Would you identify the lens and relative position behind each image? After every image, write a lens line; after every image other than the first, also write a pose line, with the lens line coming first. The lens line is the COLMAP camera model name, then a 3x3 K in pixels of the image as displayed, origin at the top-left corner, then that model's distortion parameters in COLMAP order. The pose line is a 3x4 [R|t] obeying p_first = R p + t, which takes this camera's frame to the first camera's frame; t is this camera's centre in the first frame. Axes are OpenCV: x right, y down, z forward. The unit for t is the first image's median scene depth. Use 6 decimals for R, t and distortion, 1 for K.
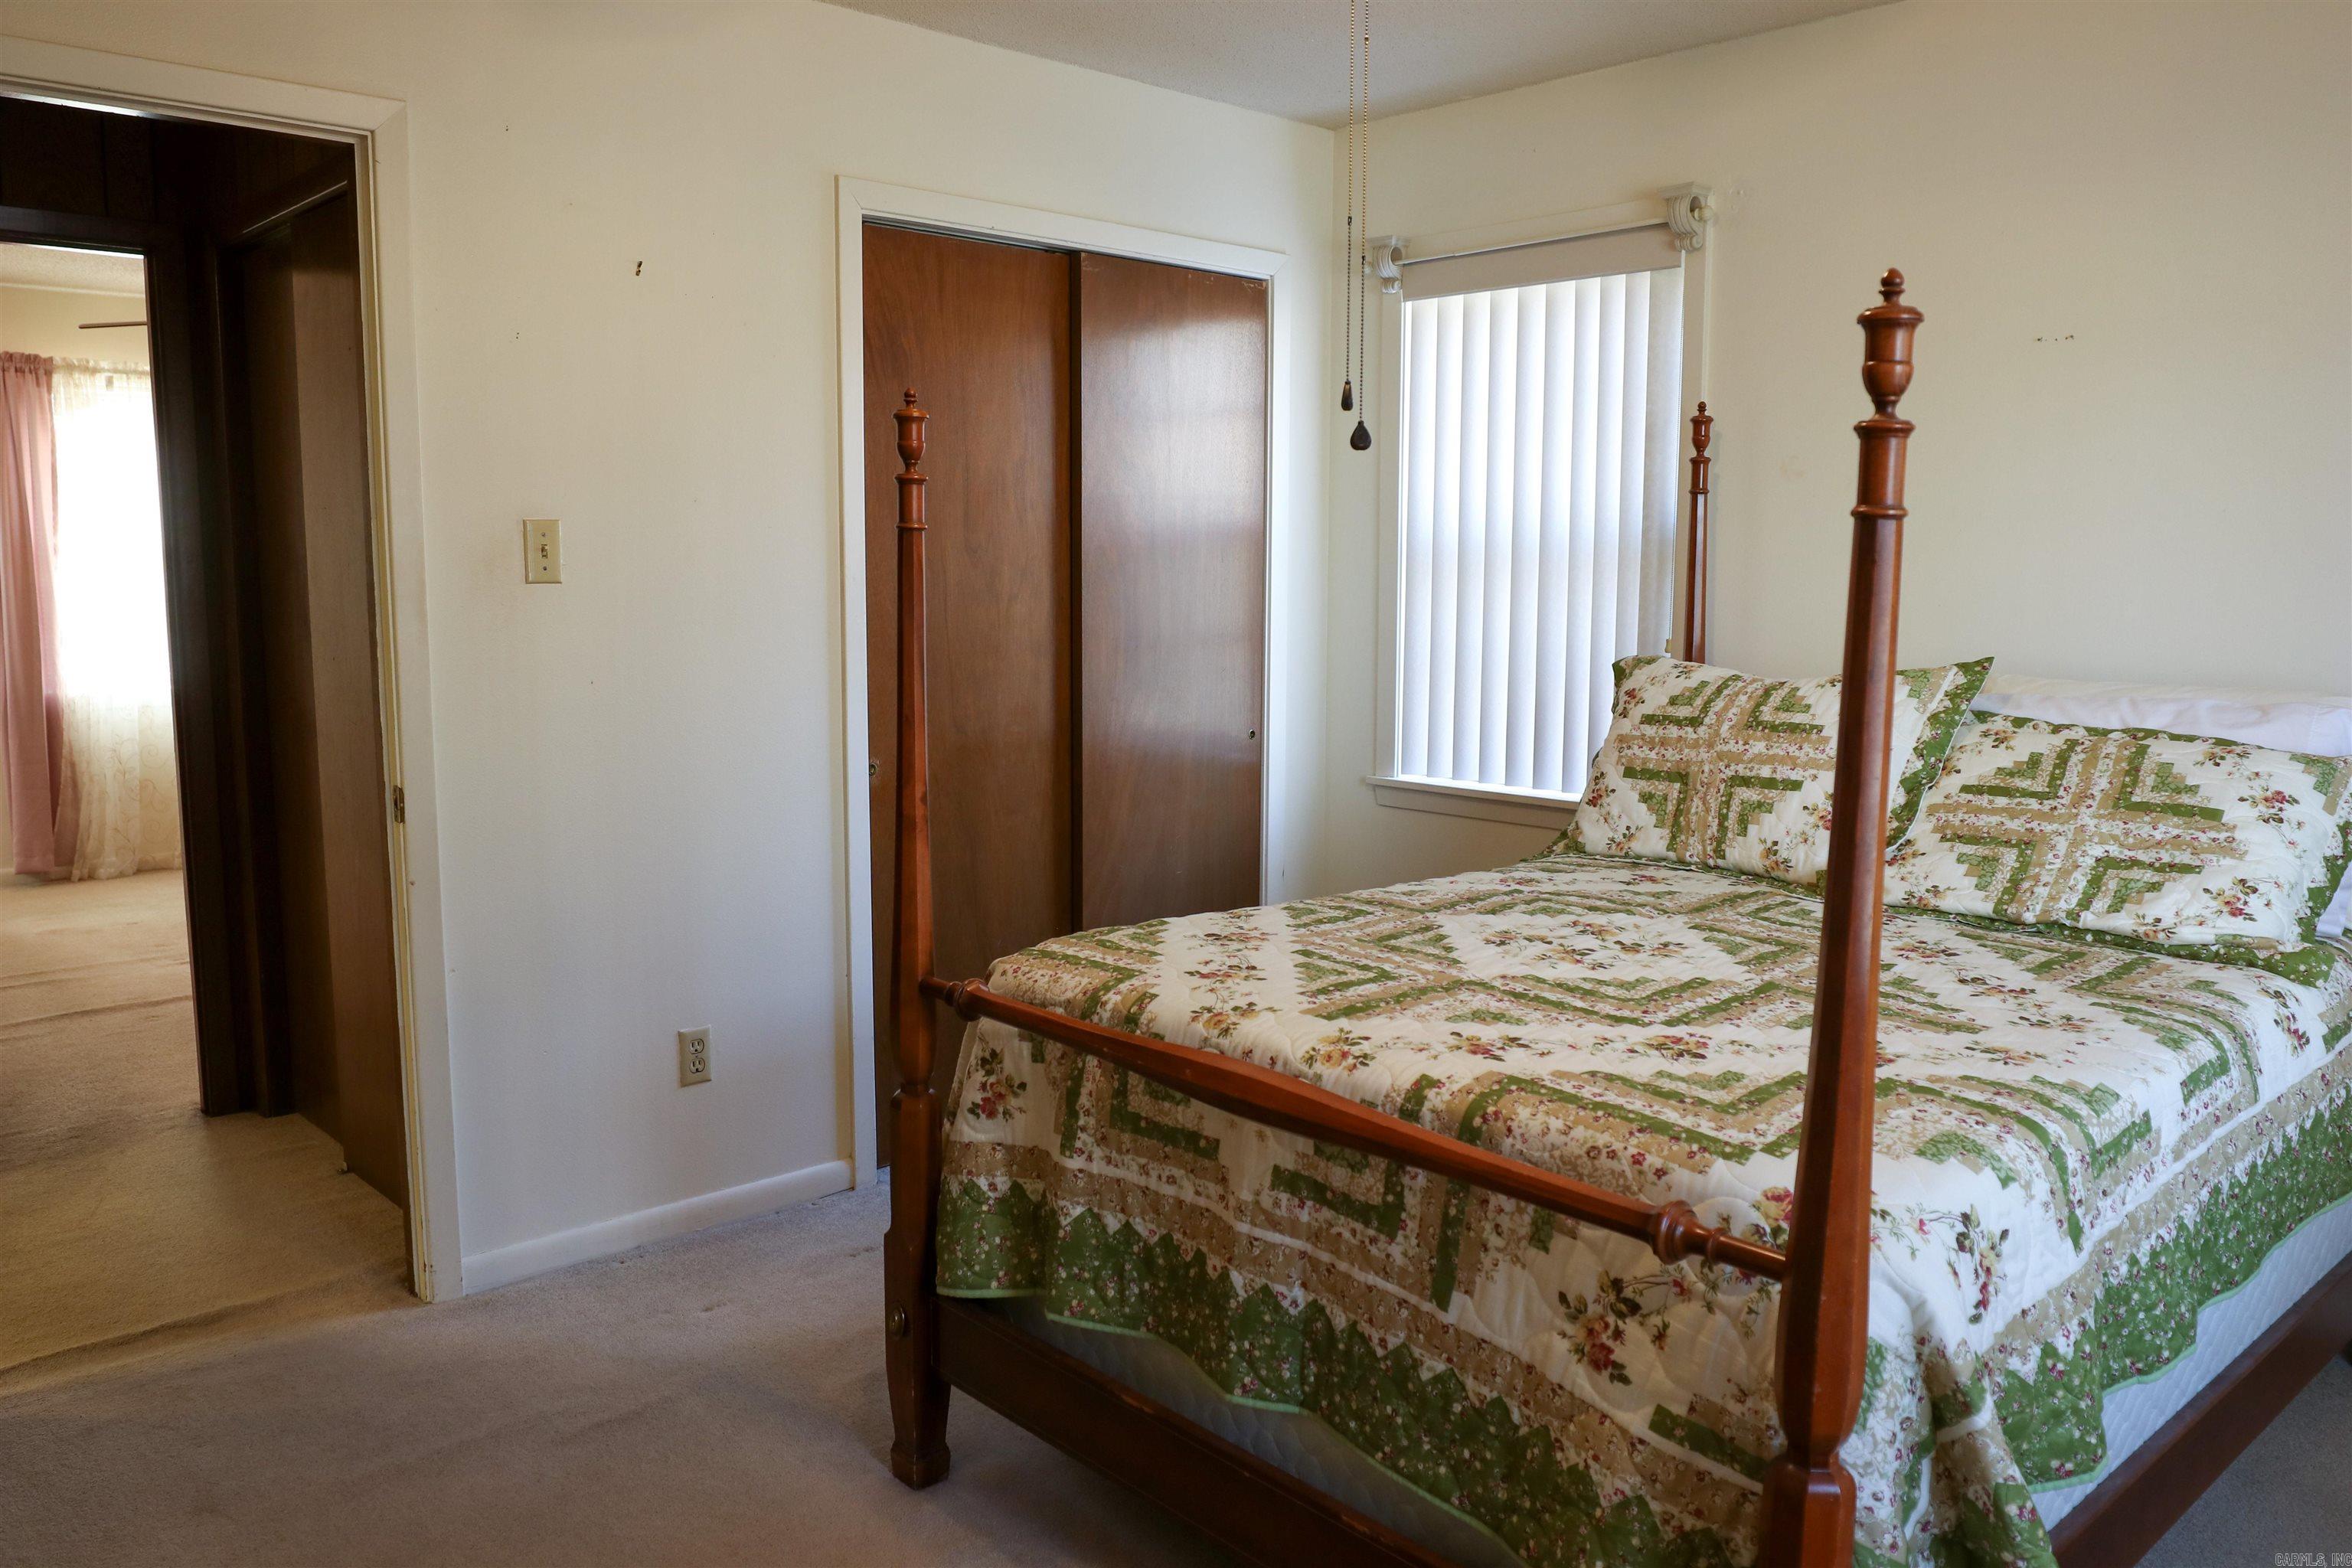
lens RADIAL K [[1739.0, 0, 1159.2], [0, 1739.0, 778.3], [0, 0, 1]] dist [-0.039582, 0.017037]
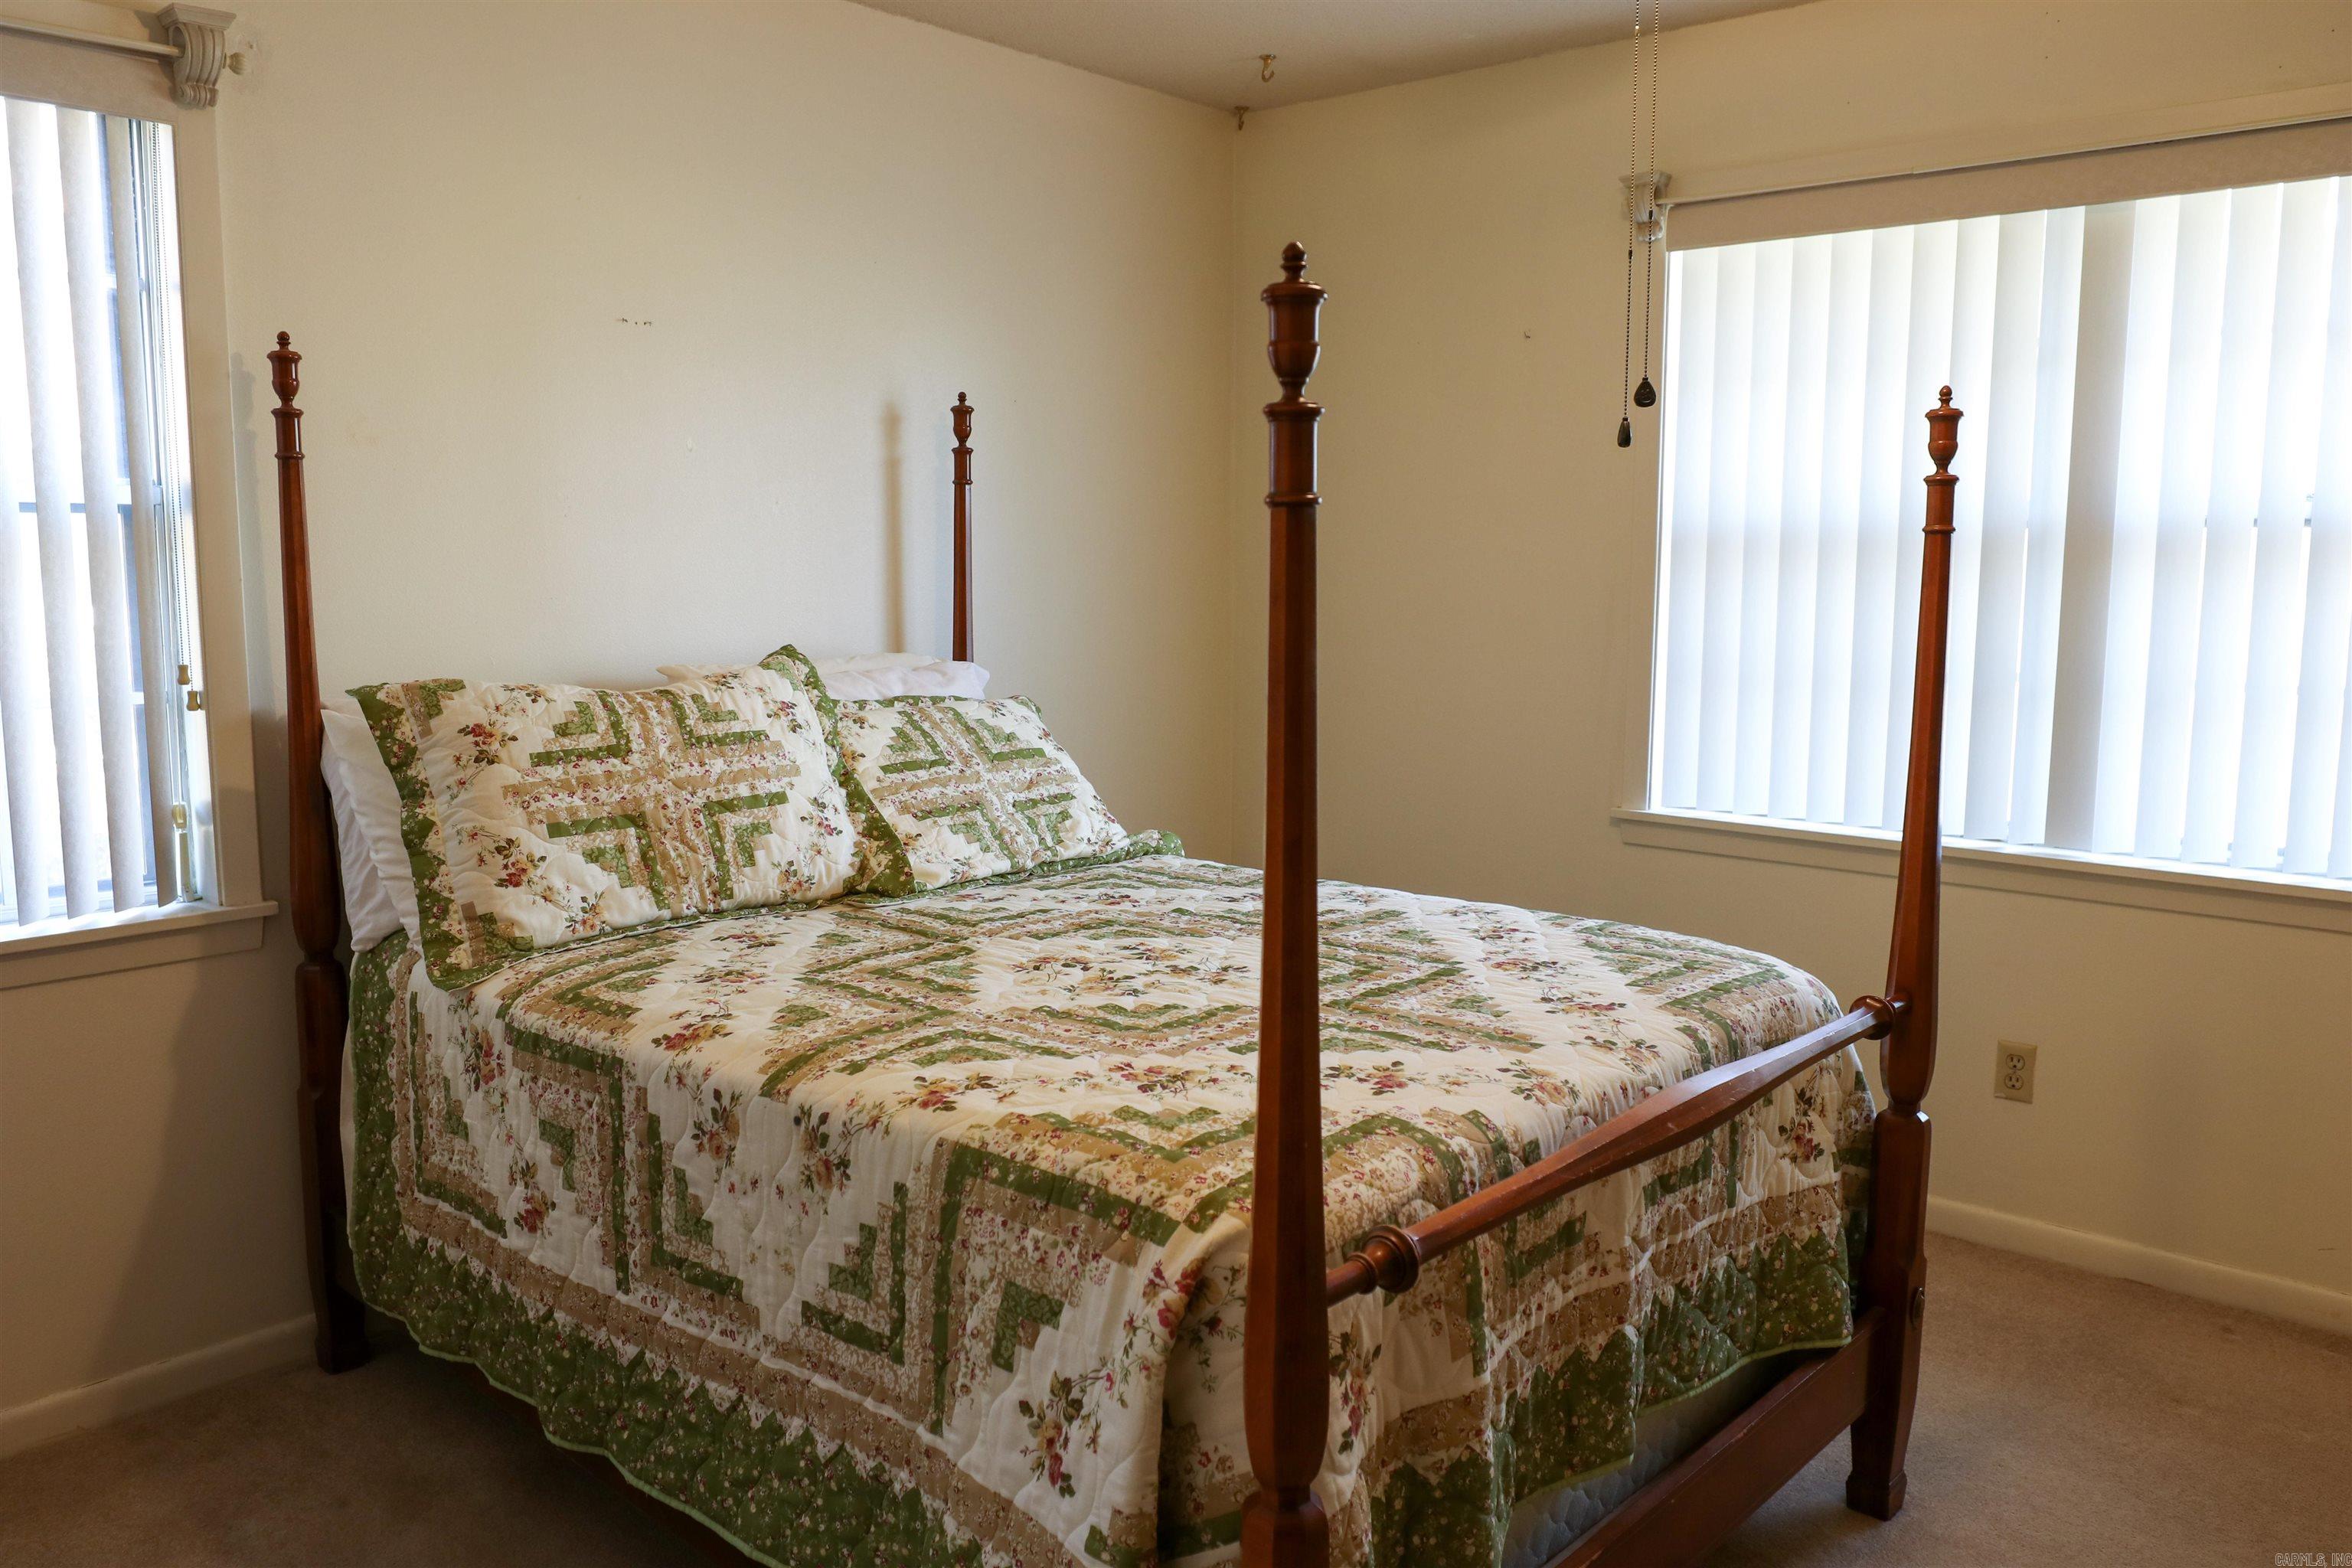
lens RADIAL K [[1739.0, 0, 1154.7], [0, 1739.0, 781.0], [0, 0, 1]] dist [-0.039582, 0.017037]
pose [[-0.089384, -0.135545, 0.986731, -0.543563], [0.119060, 0.982139, 0.145700, -0.112889], [-0.988856, 0.130503, -0.071649, 0.858466]]
